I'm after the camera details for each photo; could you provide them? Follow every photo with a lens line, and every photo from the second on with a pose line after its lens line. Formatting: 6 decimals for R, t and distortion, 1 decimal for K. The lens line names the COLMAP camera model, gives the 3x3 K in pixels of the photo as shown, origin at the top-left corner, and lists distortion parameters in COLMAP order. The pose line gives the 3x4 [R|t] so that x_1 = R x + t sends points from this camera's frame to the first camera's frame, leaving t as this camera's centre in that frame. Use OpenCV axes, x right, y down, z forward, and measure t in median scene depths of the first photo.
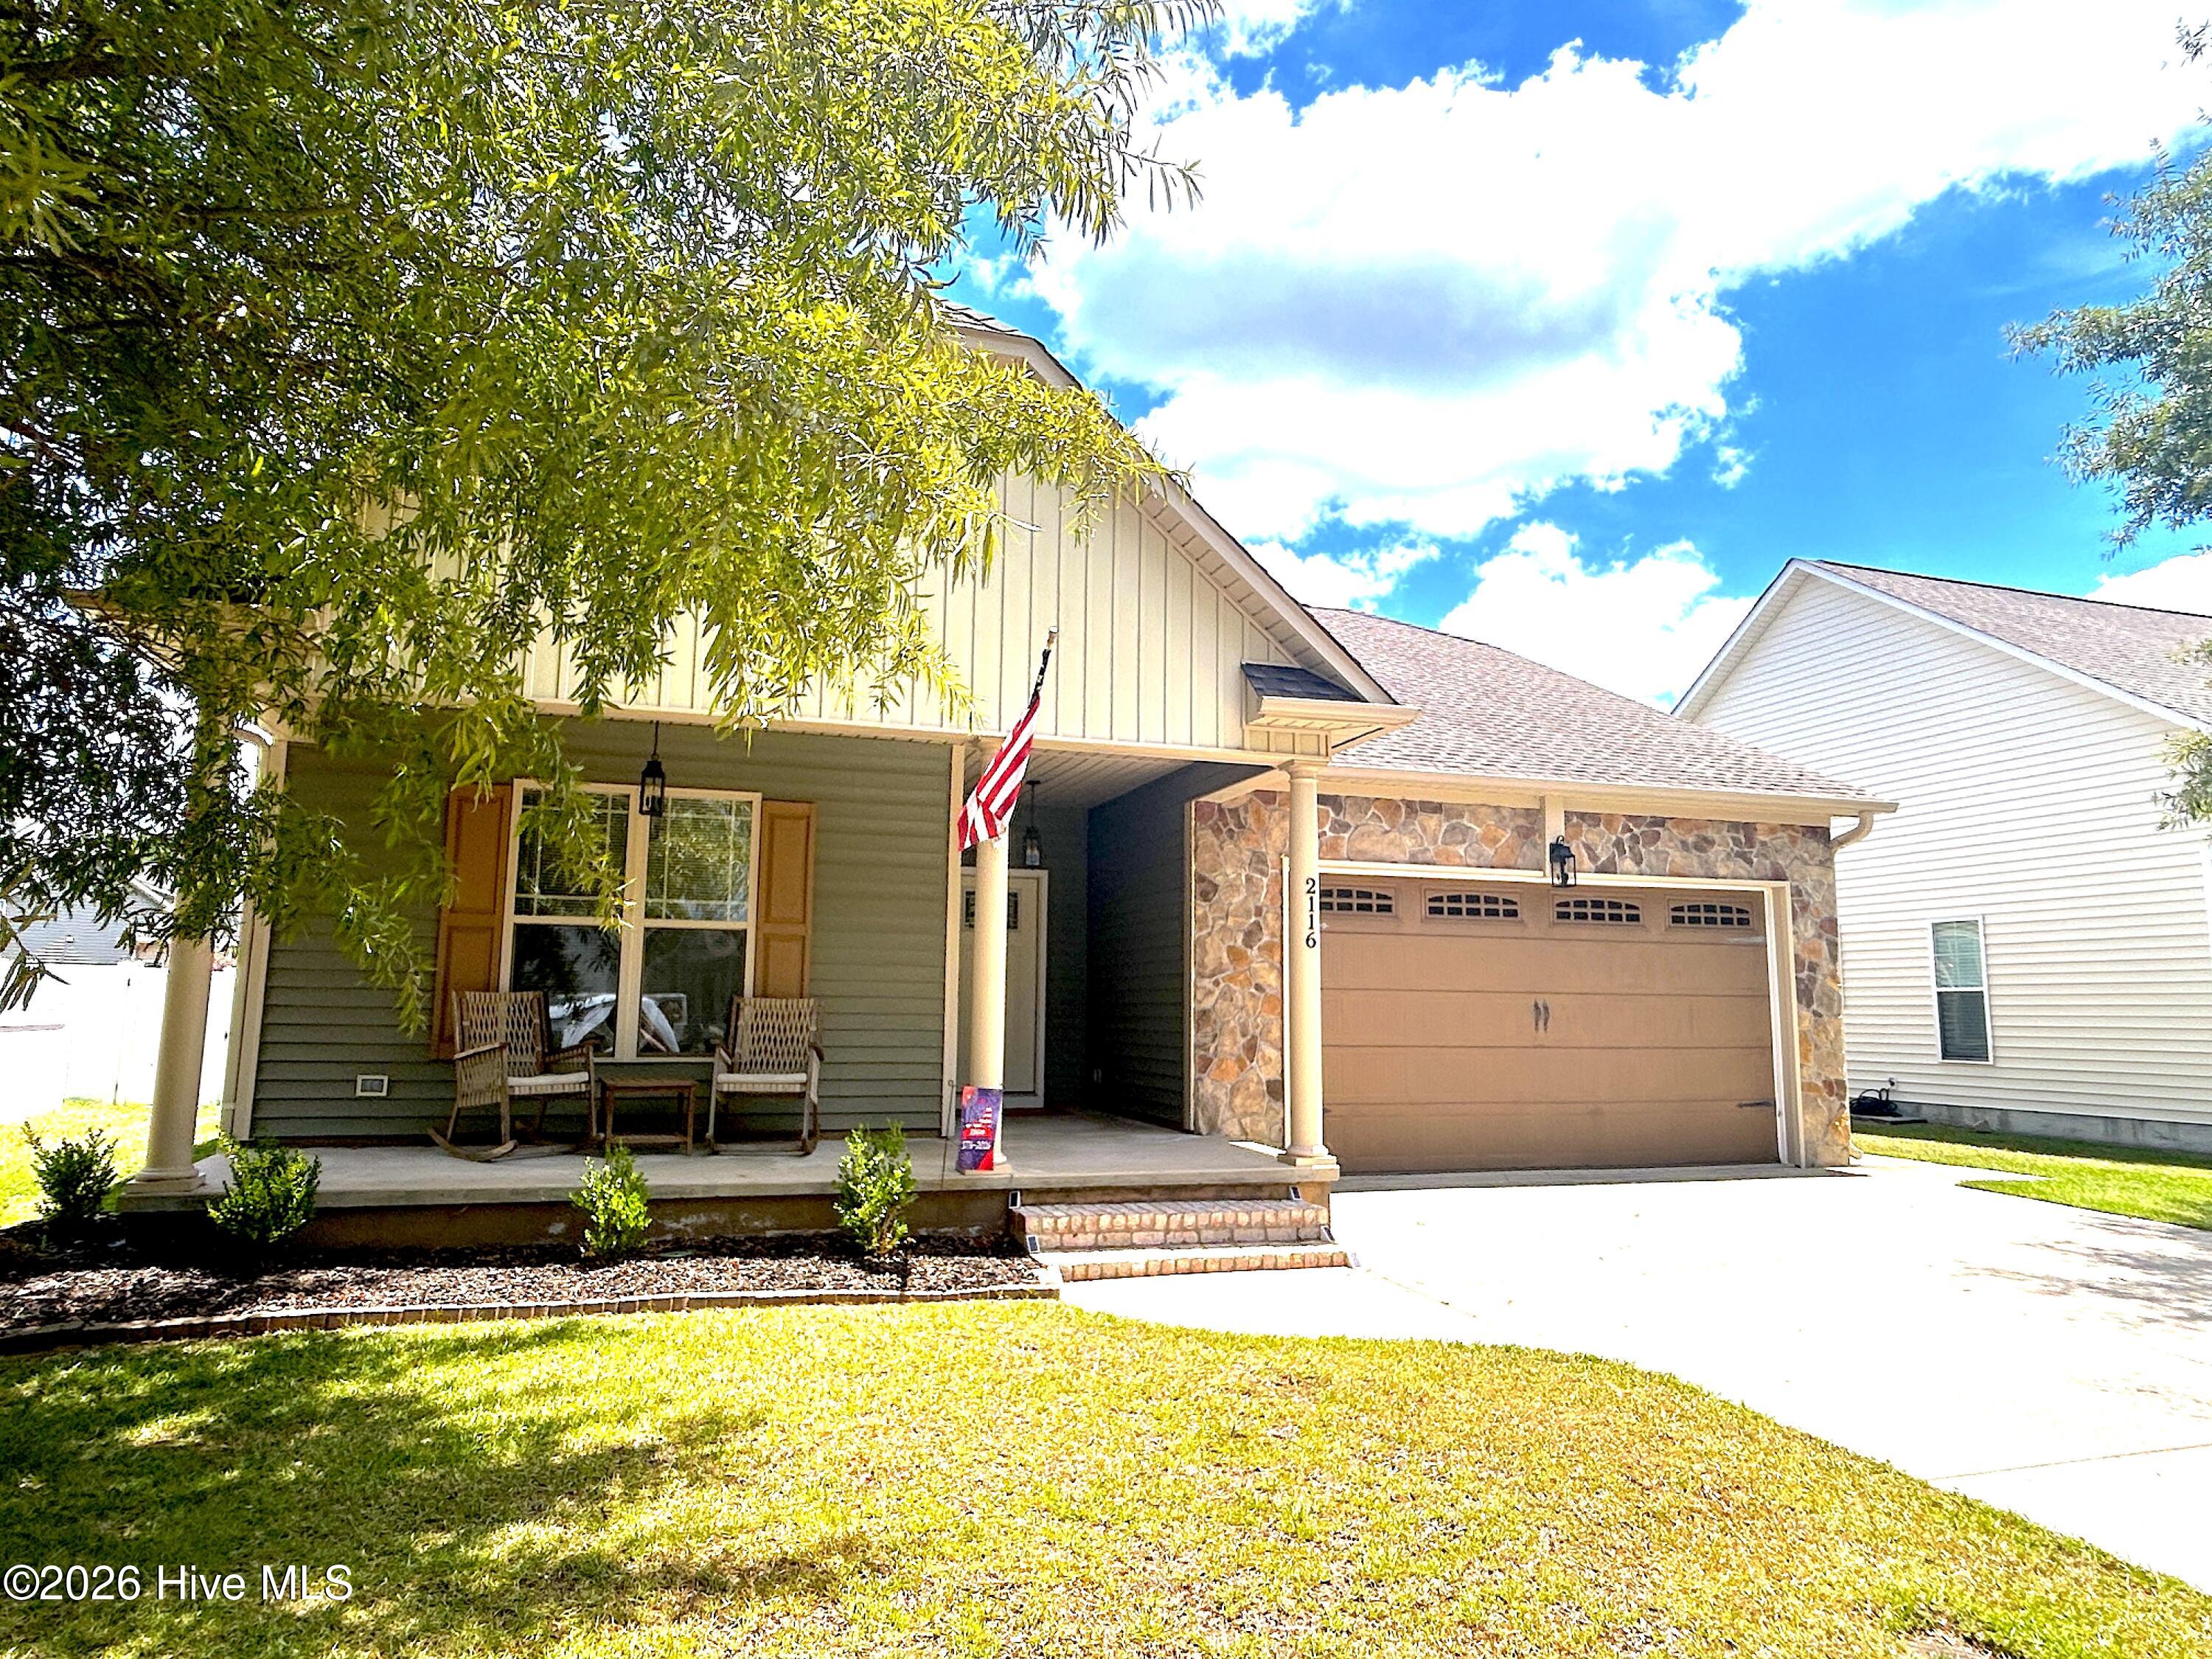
lens RADIAL K [[1348.6, 0, 1106.0], [0, 1348.6, 829.5], [0, 0, 1]] dist [0.000979, 0.000573]
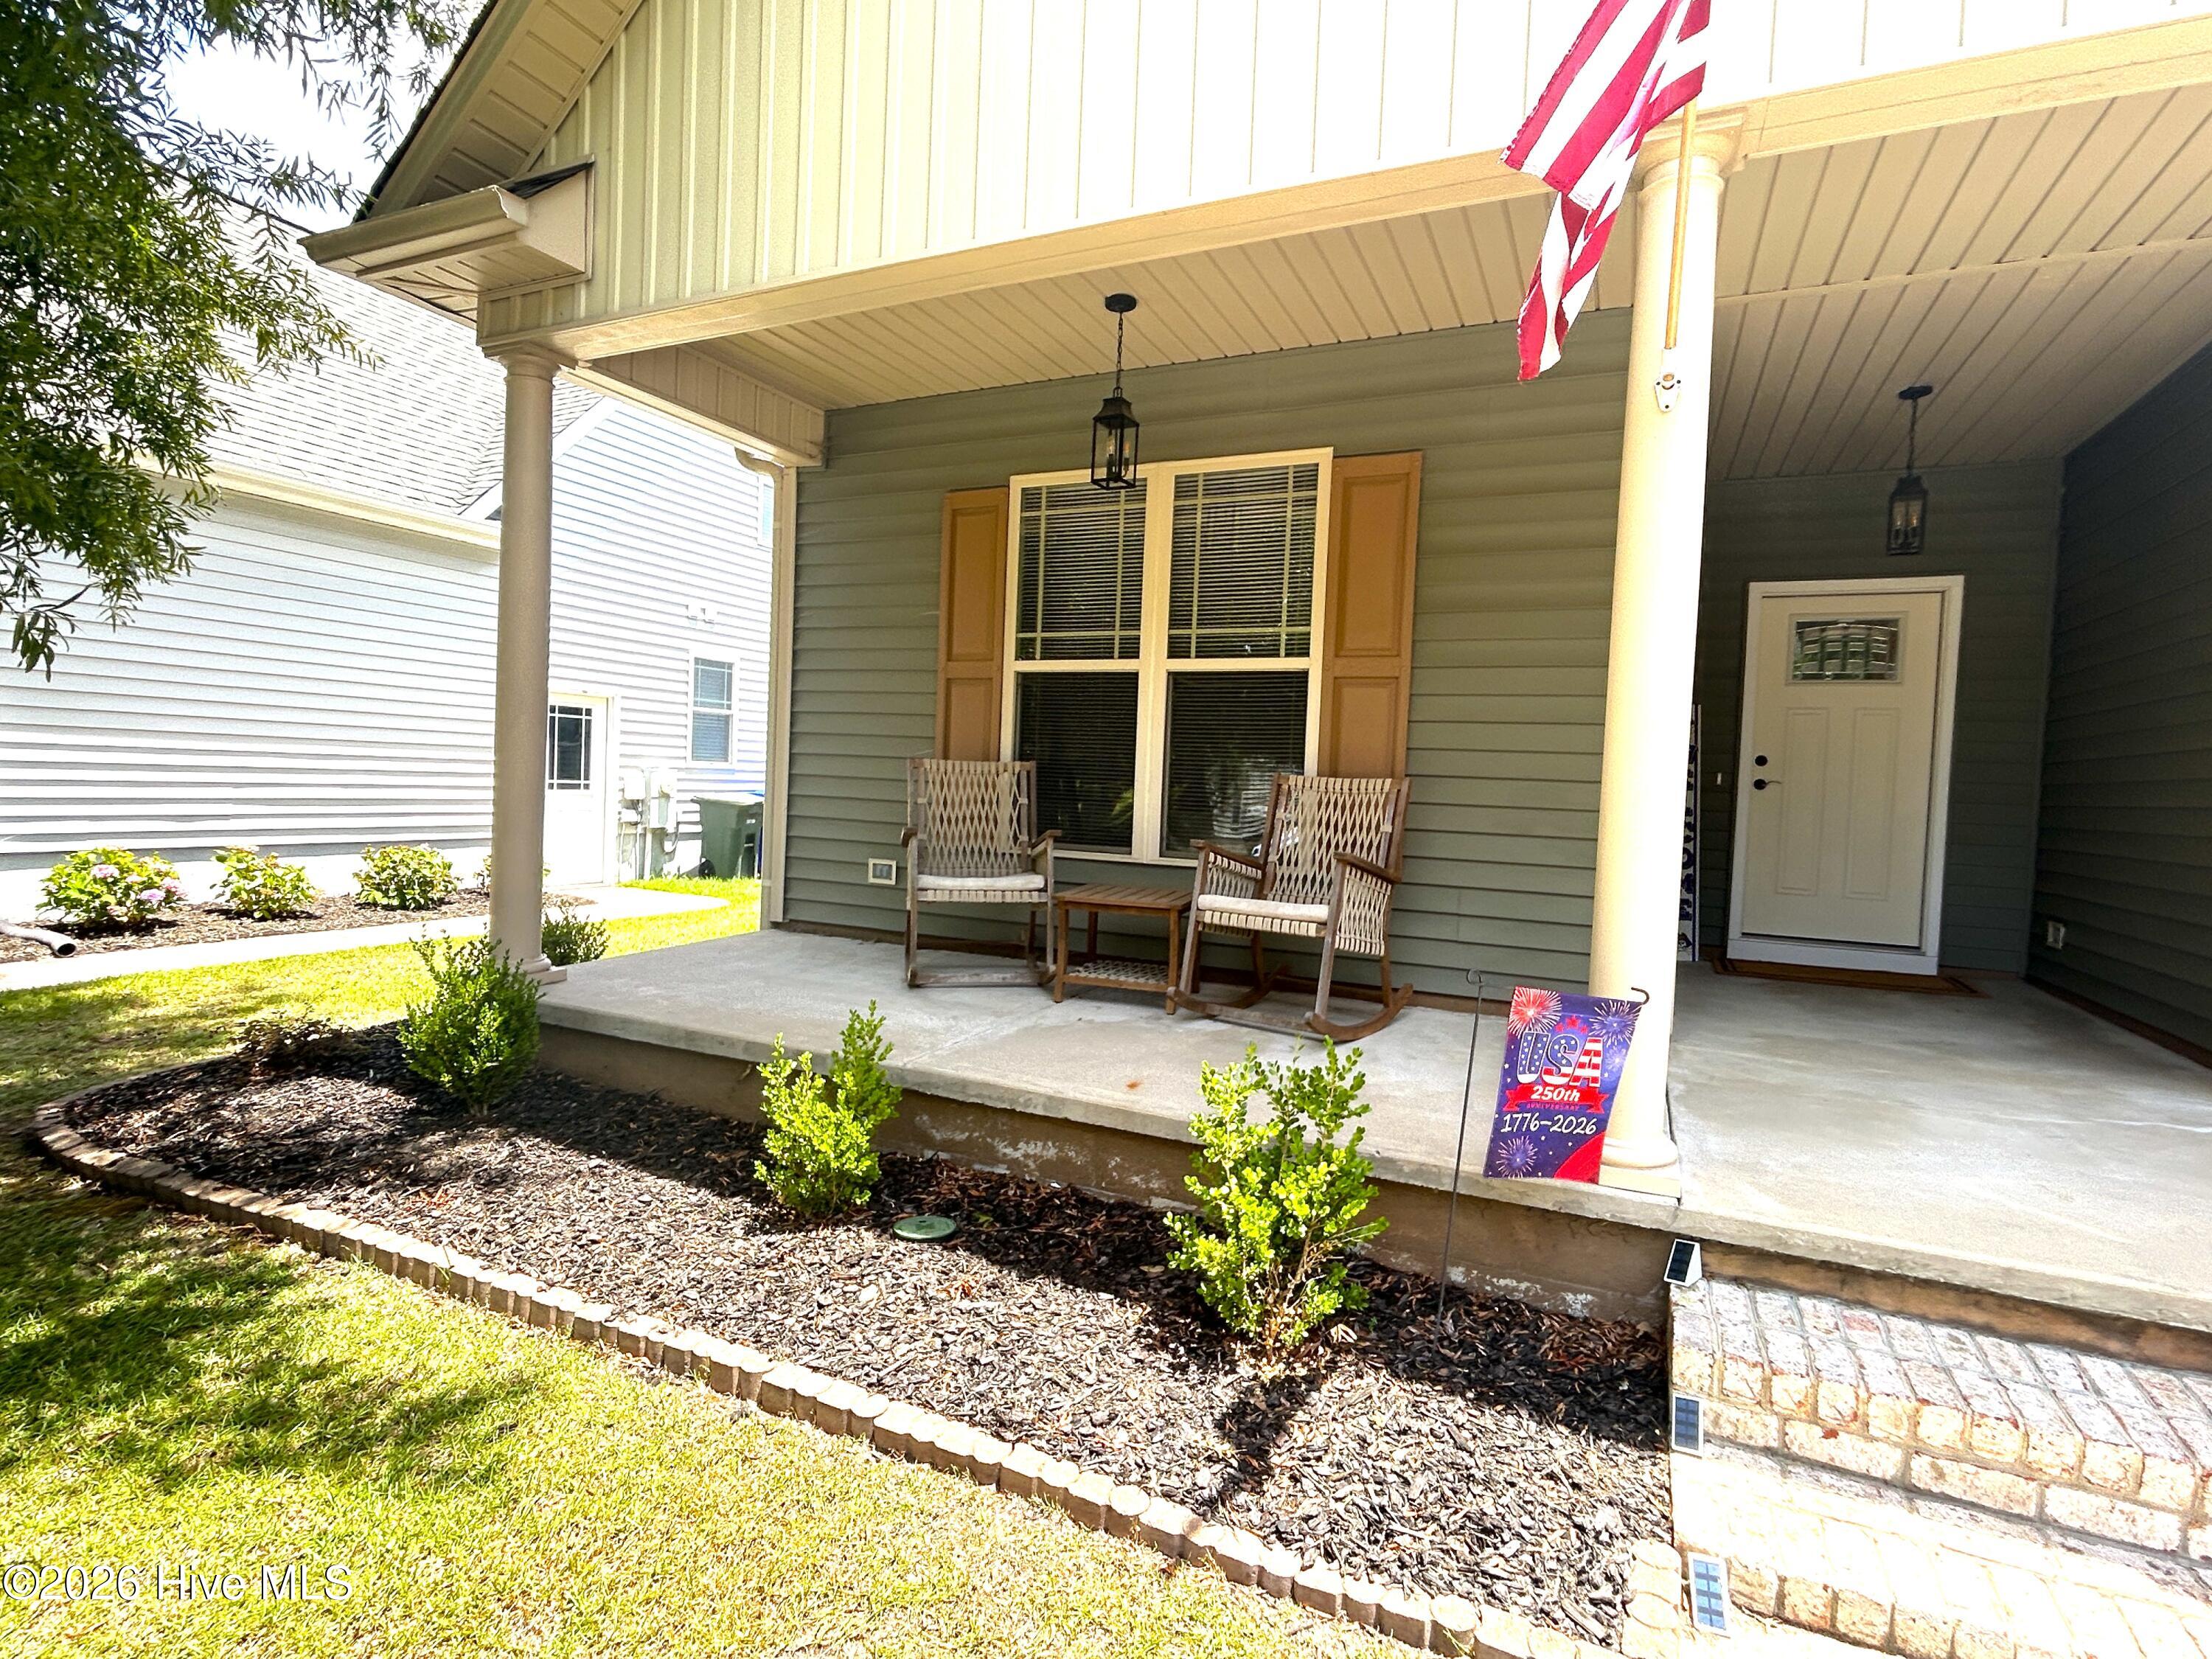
lens RADIAL K [[1117.0, 0, 1106.0], [0, 1117.0, 829.5], [0, 0, 1]] dist [0.000149, 0.000275]
pose [[0.733086, 0.046692, -0.678531, 0.026101], [0.057743, 0.989766, 0.130494, 0.082459], [0.677680, -0.134844, 0.722887, 0.602569]]
